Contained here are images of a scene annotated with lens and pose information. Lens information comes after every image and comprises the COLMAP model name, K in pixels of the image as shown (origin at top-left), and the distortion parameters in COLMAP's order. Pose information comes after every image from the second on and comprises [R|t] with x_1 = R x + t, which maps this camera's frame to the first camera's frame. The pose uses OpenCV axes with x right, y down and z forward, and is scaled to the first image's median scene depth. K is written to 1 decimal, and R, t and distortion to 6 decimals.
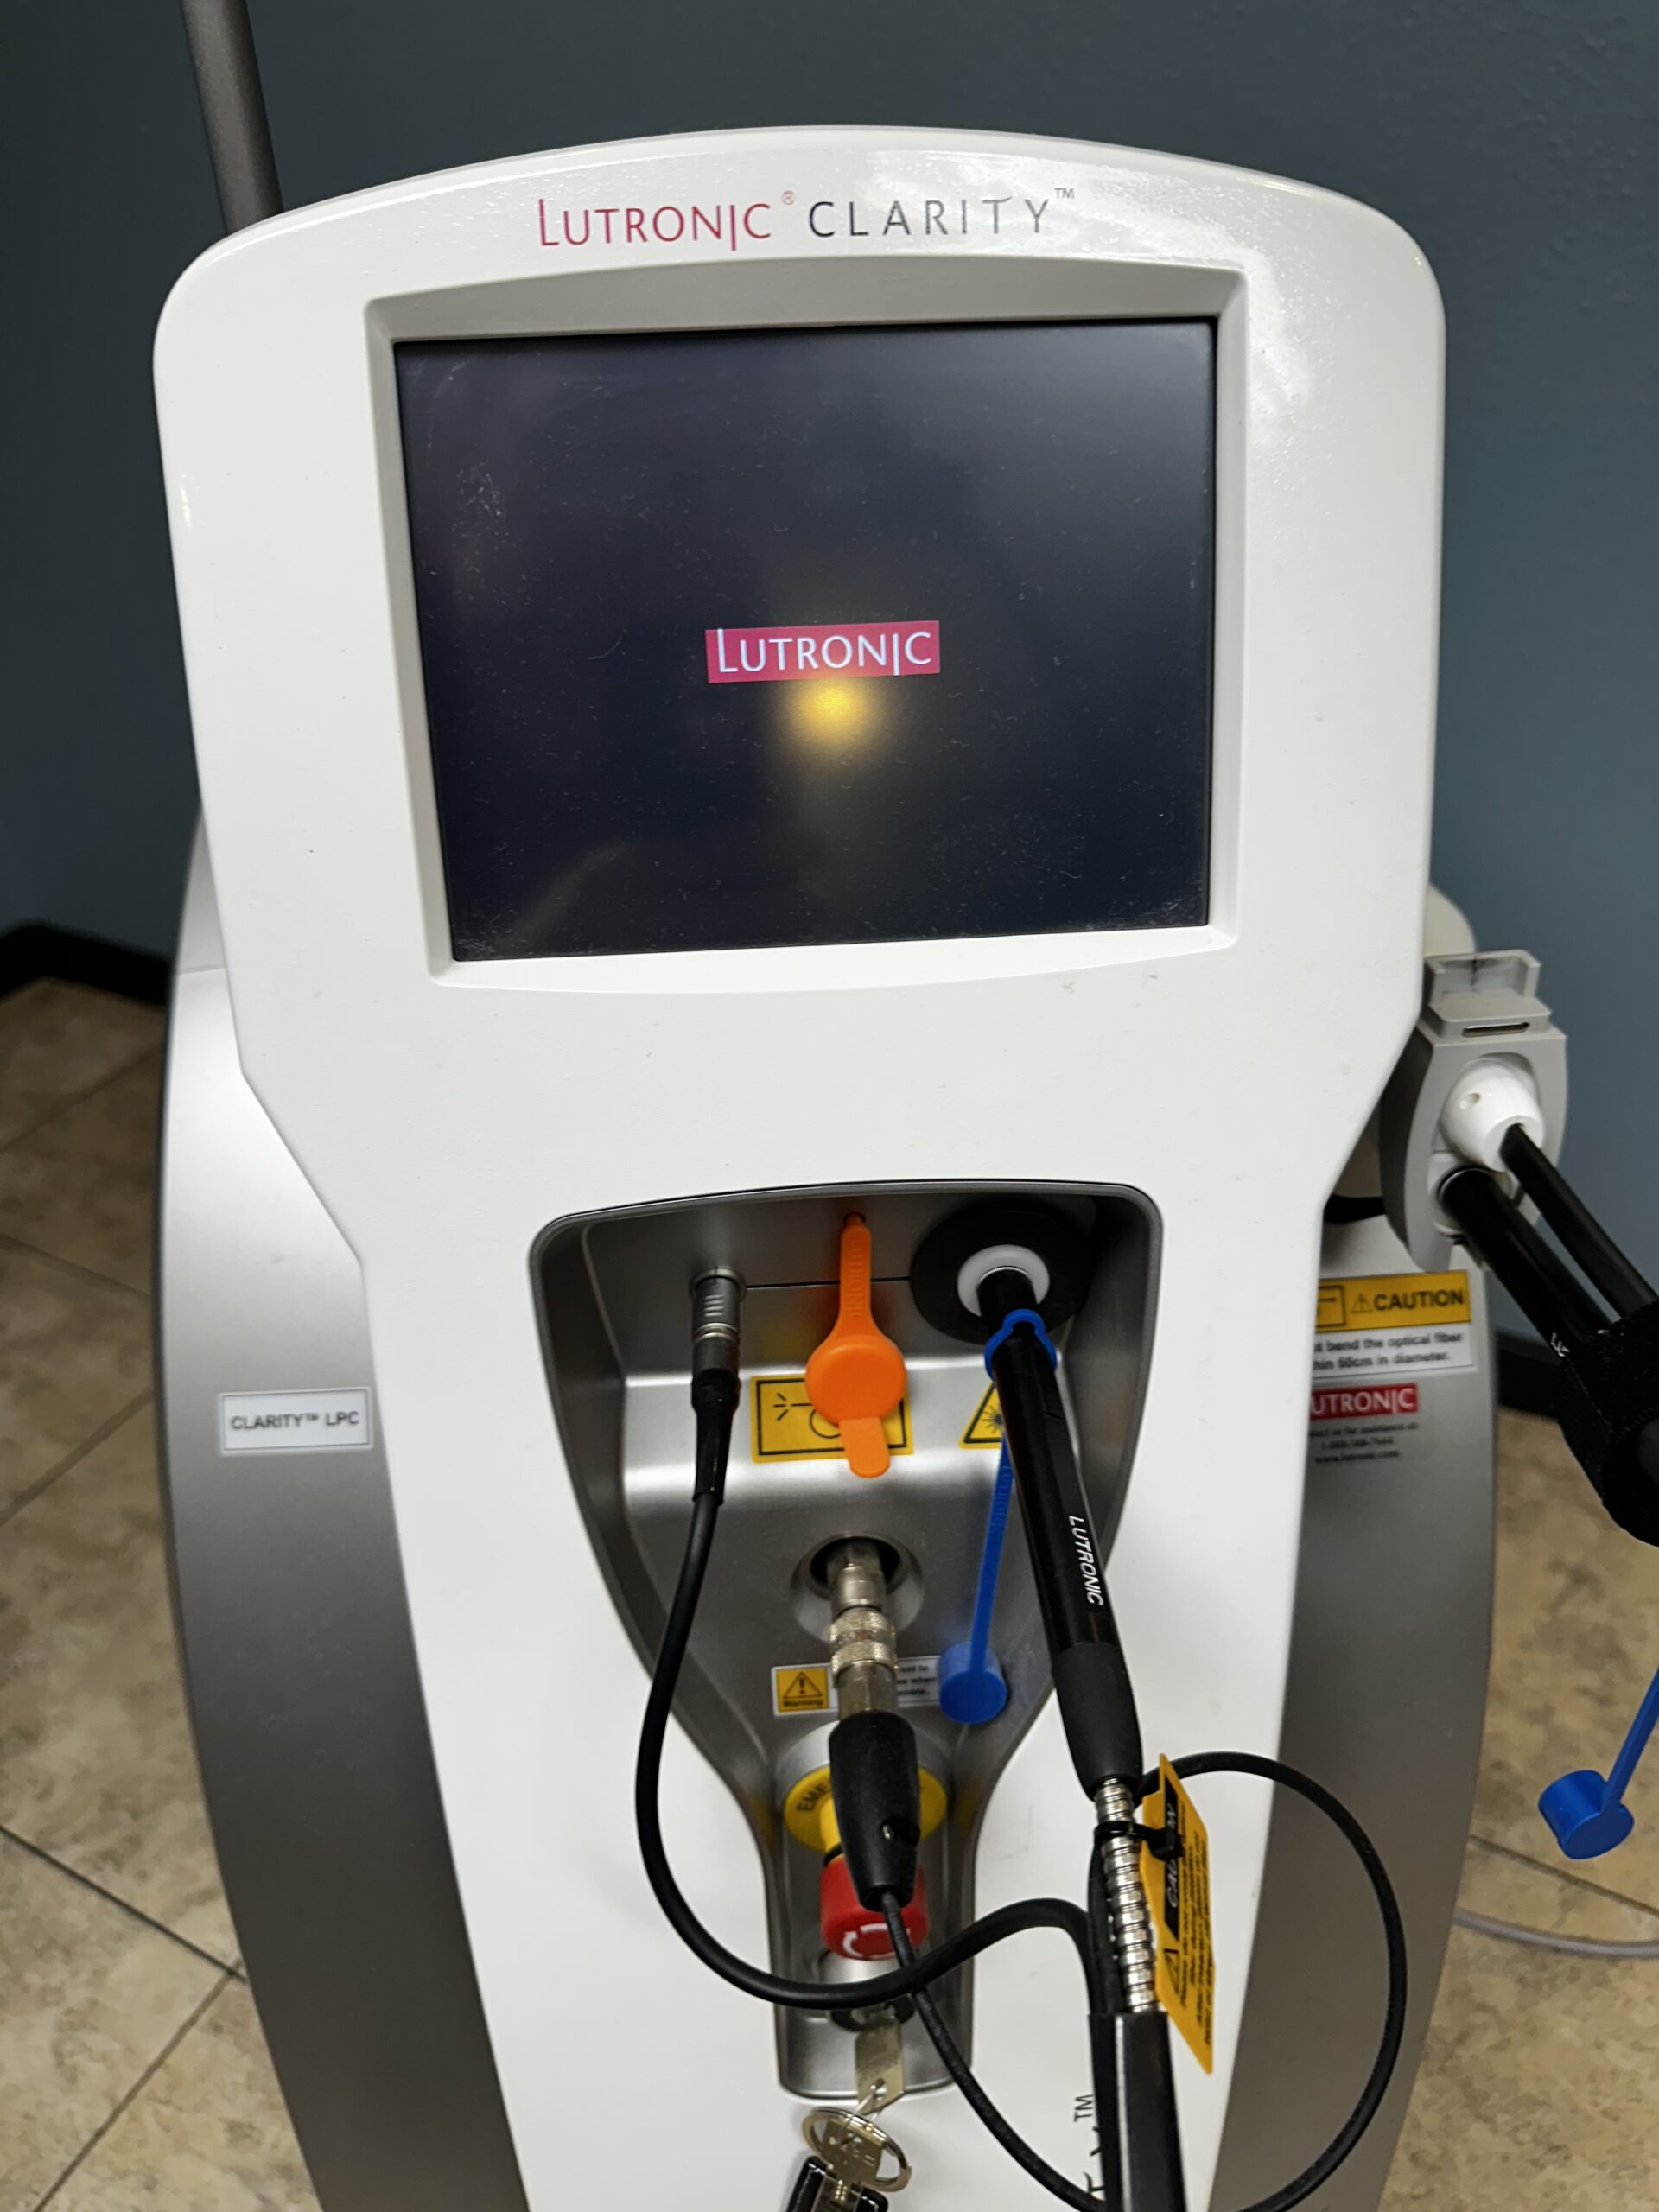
lens RADIAL K [[1525.4, 0, 842.4], [0, 1525.4, 1061.0], [0, 0, 1]] dist [0.072622, -0.103424]
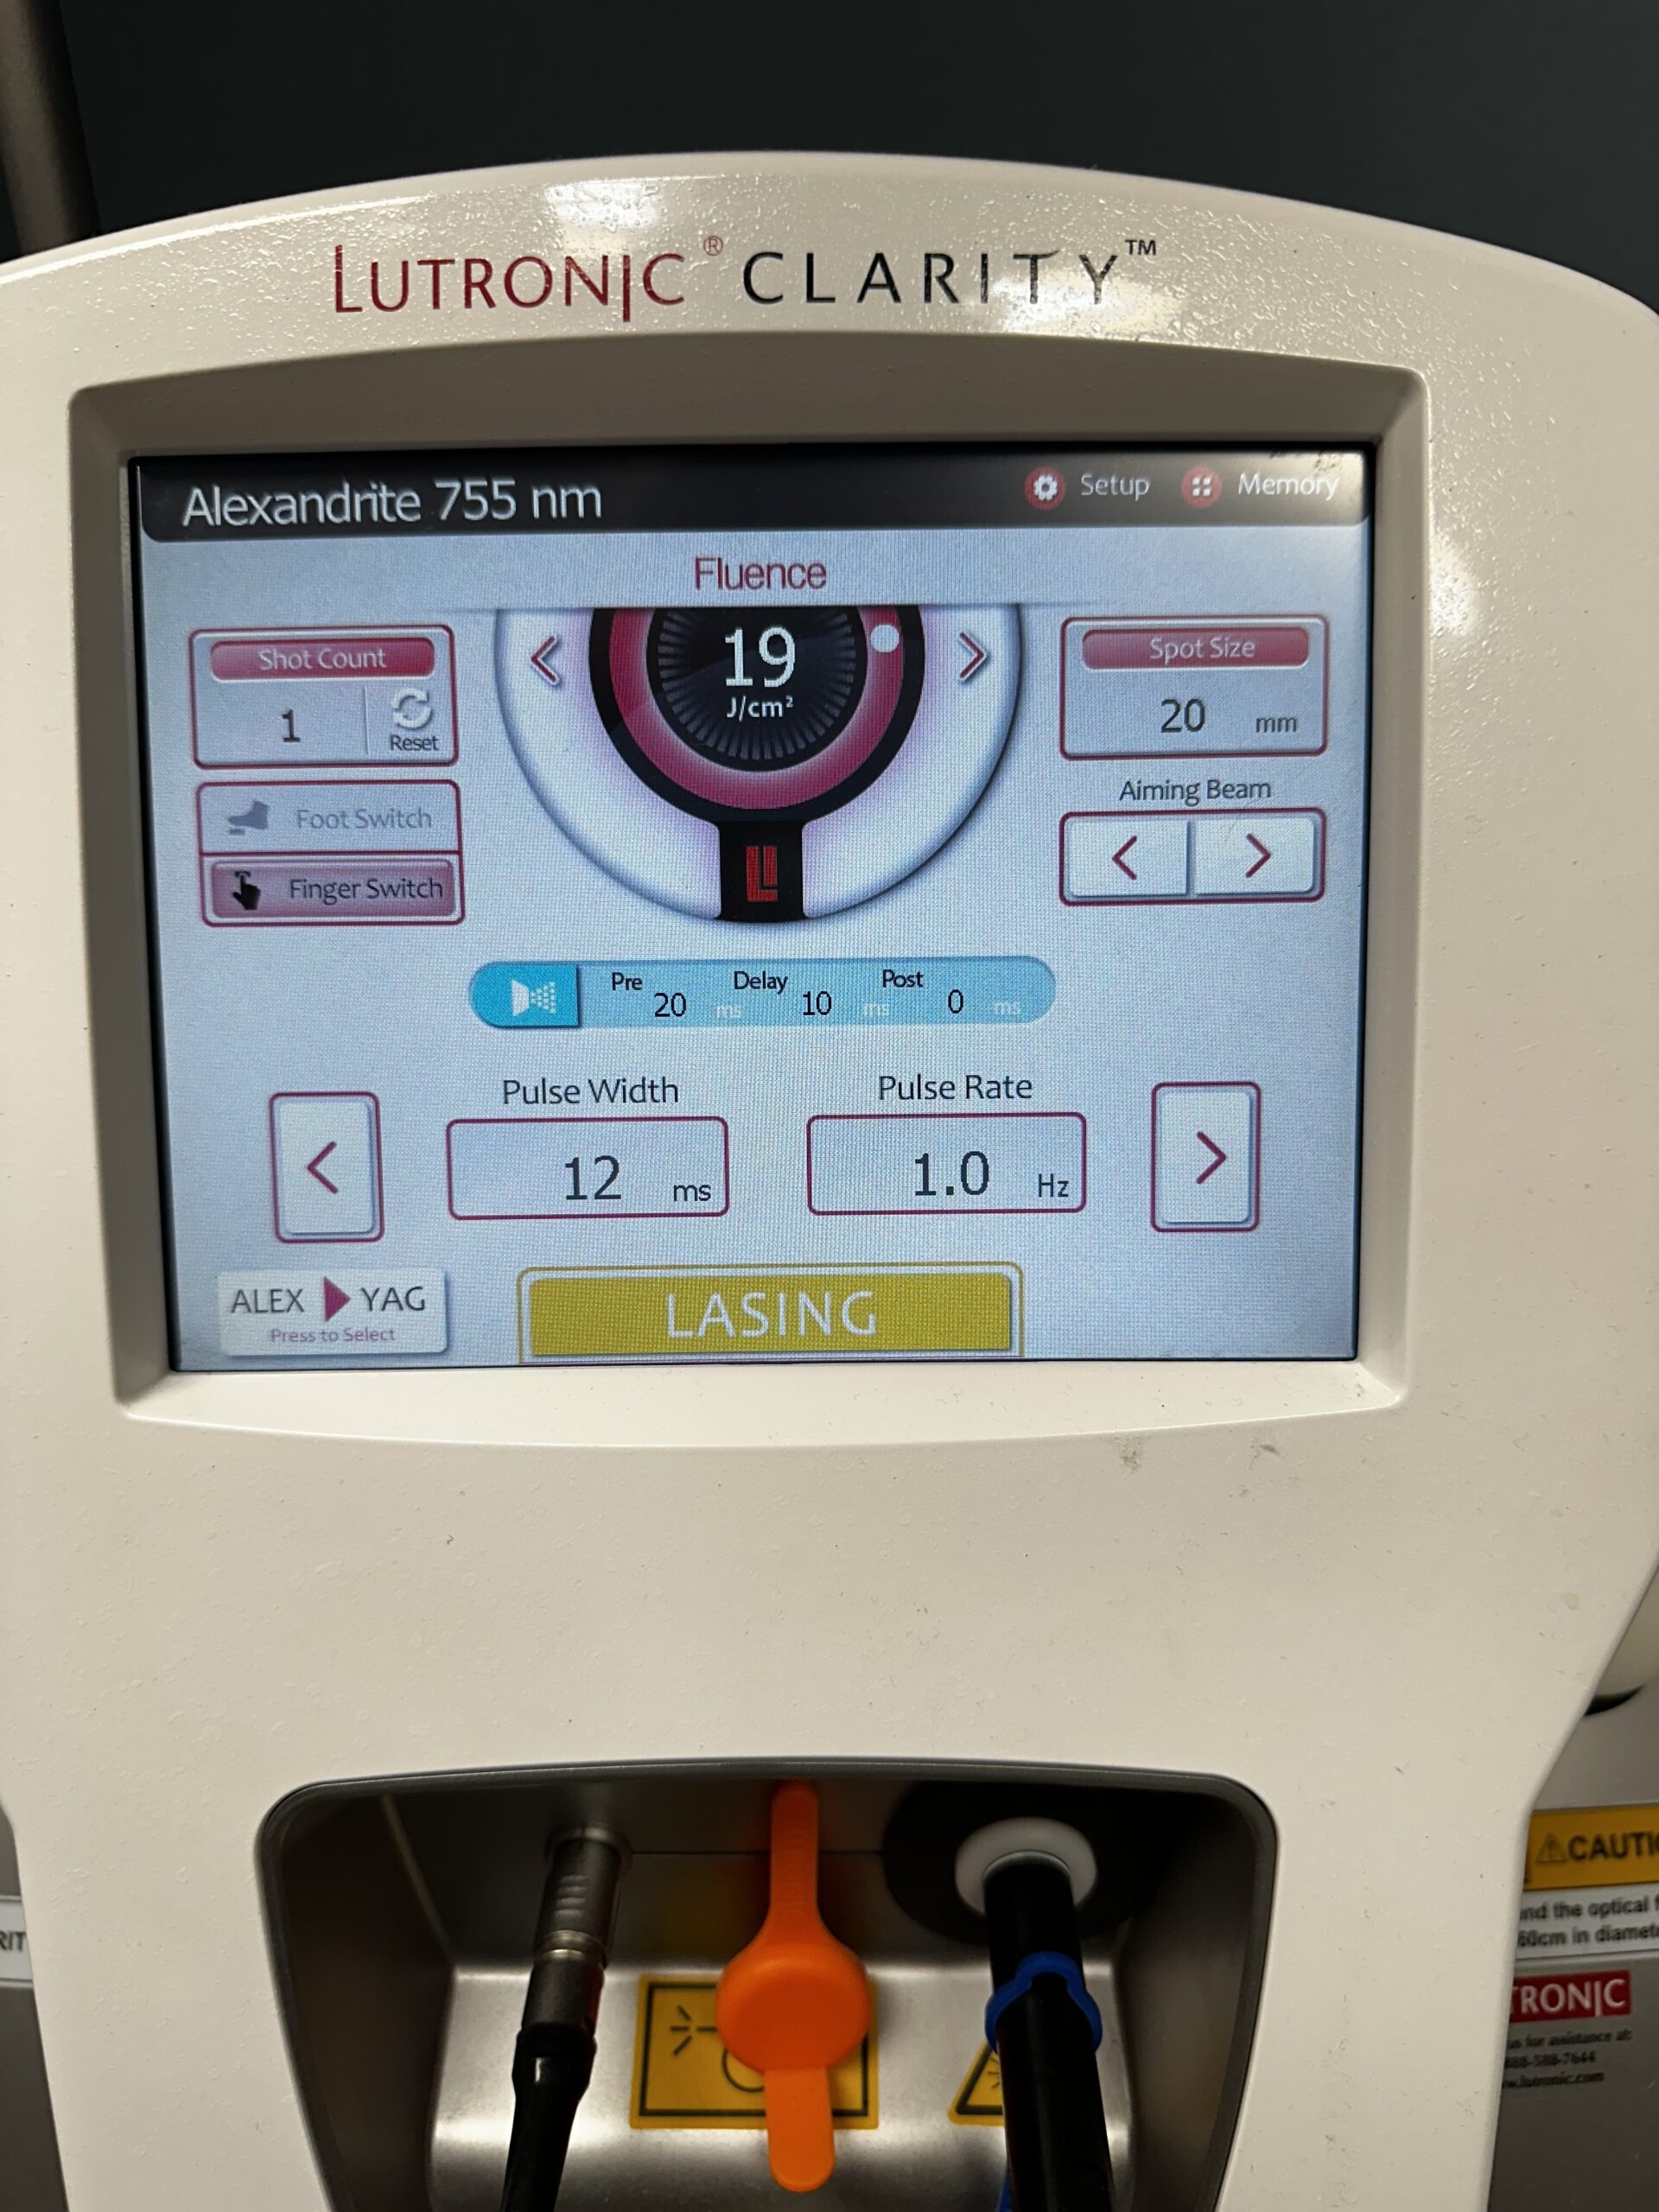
lens RADIAL K [[1561.4, 0, 839.7], [0, 1561.4, 1107.0], [0, 0, 1]] dist [-0.016422, -0.007097]
pose [[0.998142, 0.035418, -0.049577, 0.054082], [-0.041081, 0.992127, -0.118308, -0.106403], [0.044996, 0.120124, 0.991739, 0.340709]]
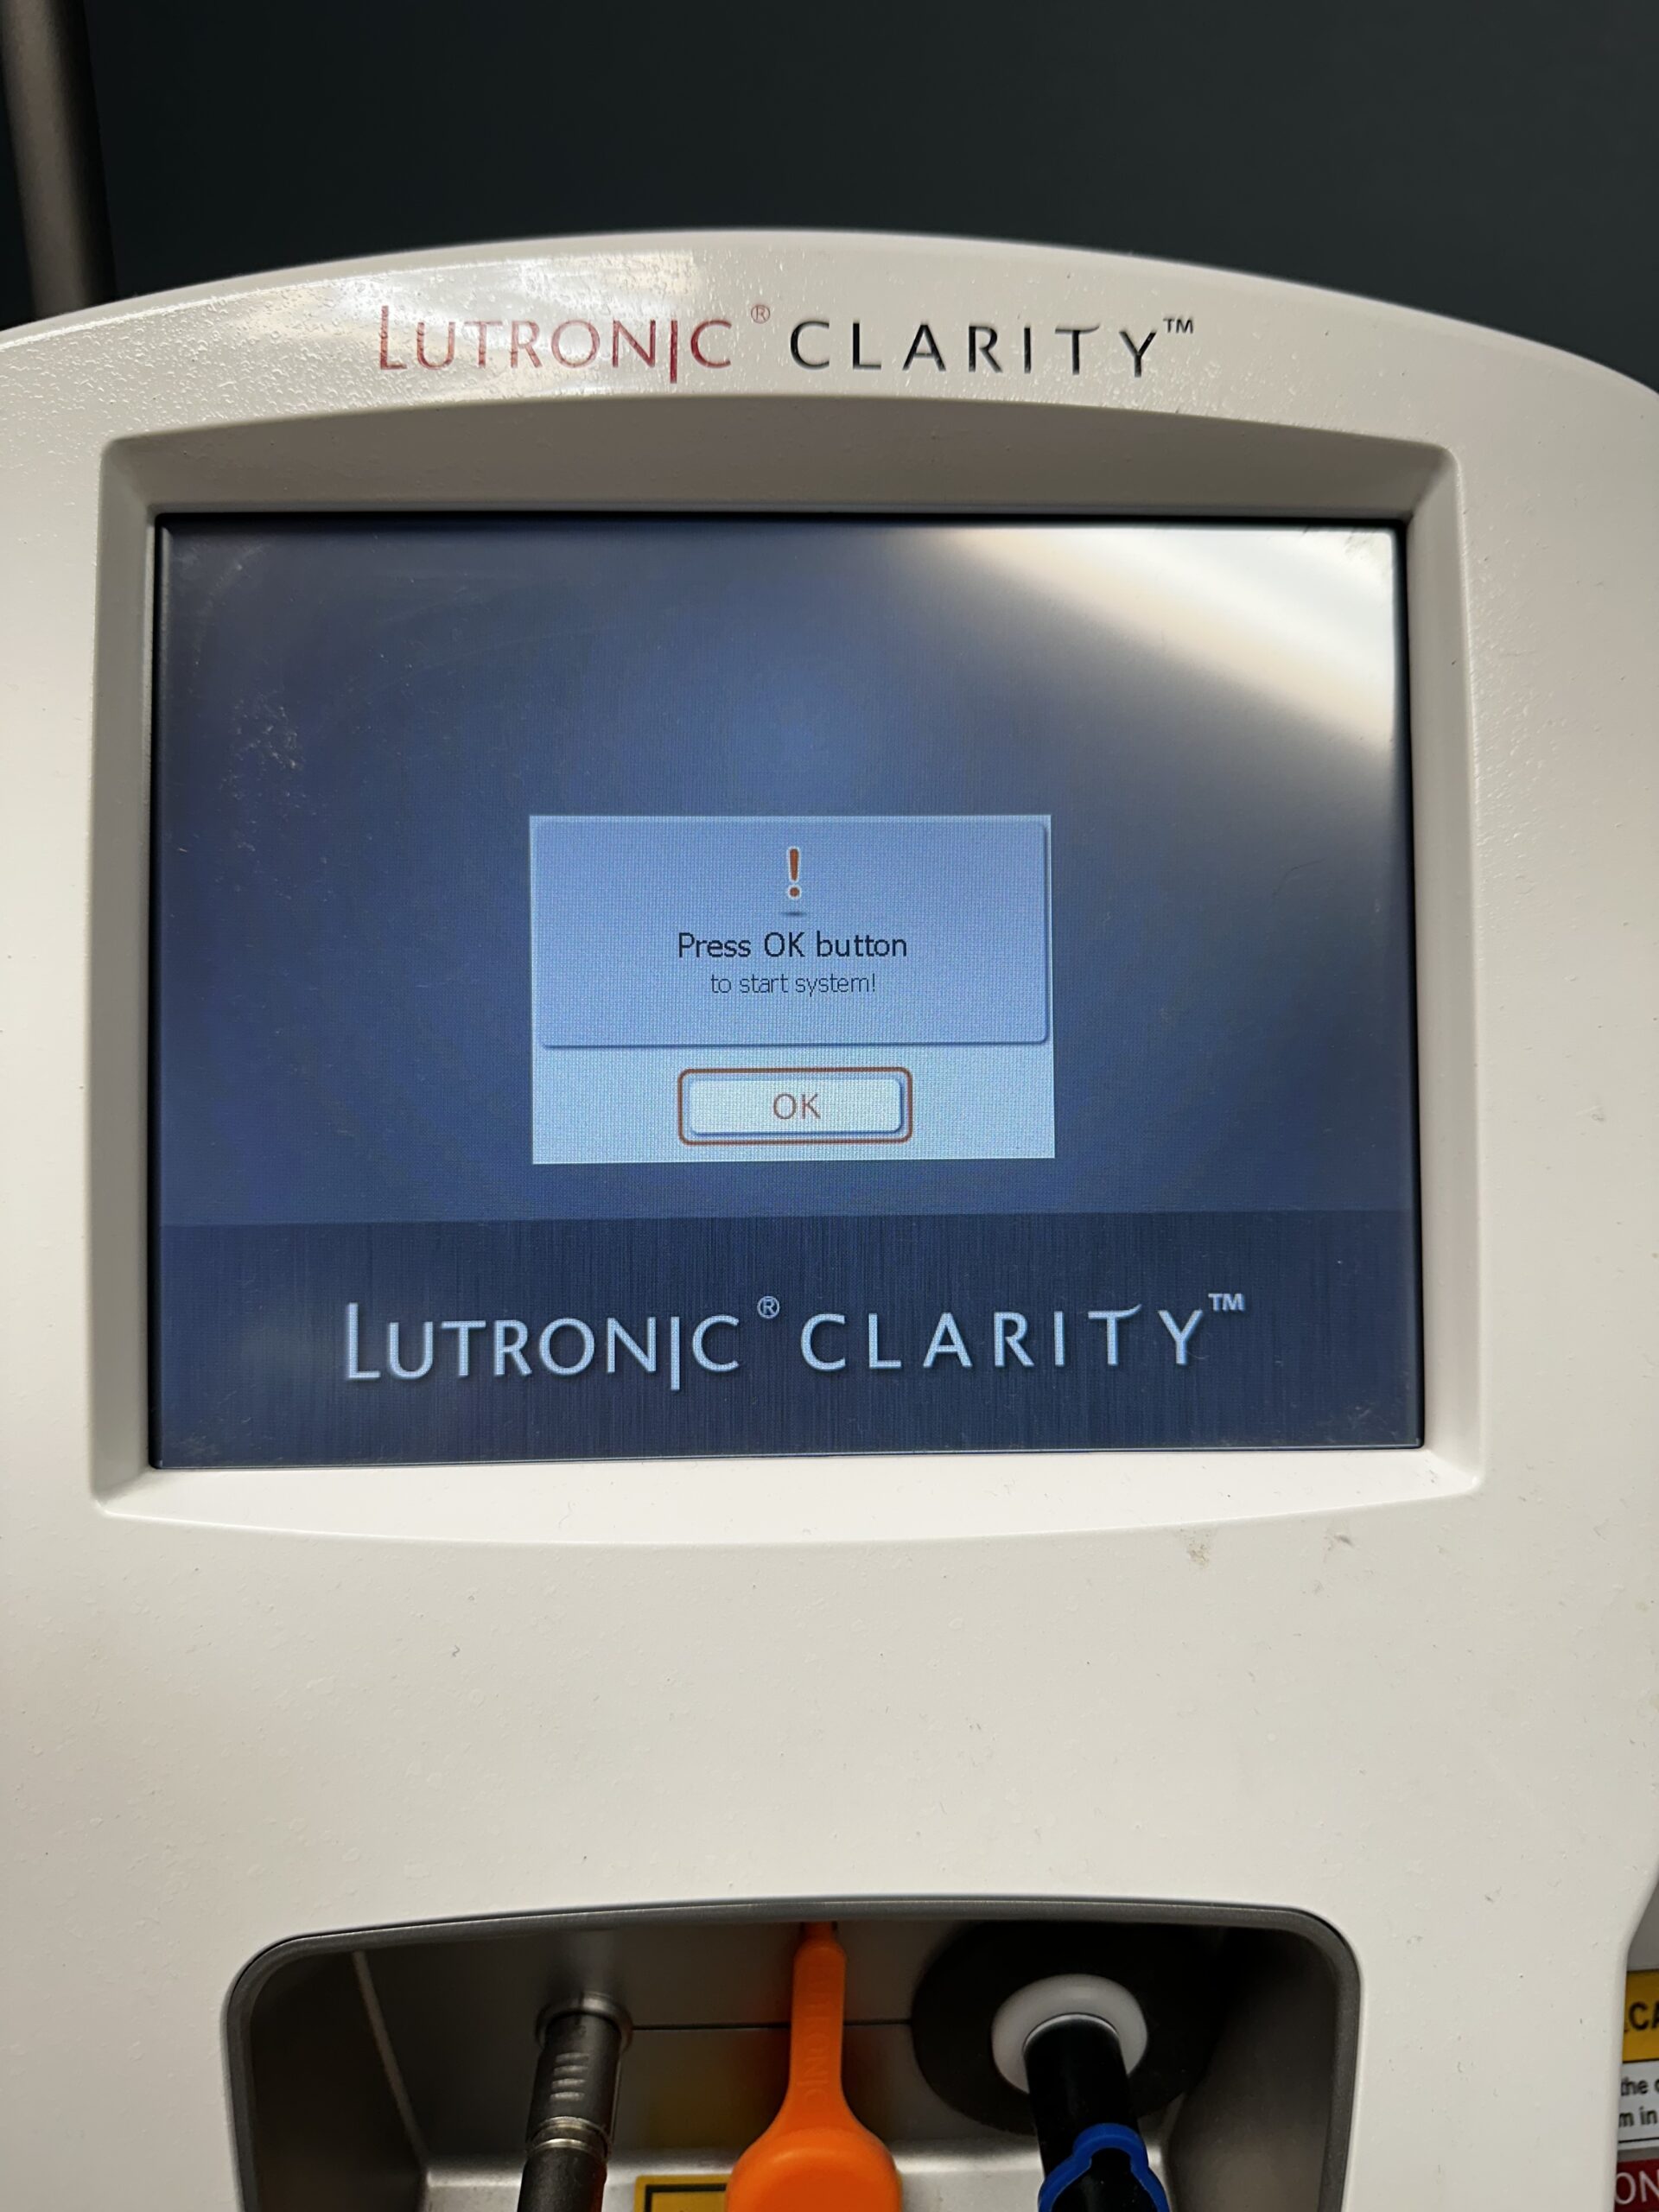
lens RADIAL K [[1561.4, 0, 839.7], [0, 1561.4, 1107.0], [0, 0, 1]] dist [-0.016422, -0.007097]
pose [[0.999411, 0.031111, -0.014495, 0.016070], [-0.033667, 0.970748, -0.237730, -0.064703], [0.006675, 0.238078, 0.971223, 0.375350]]
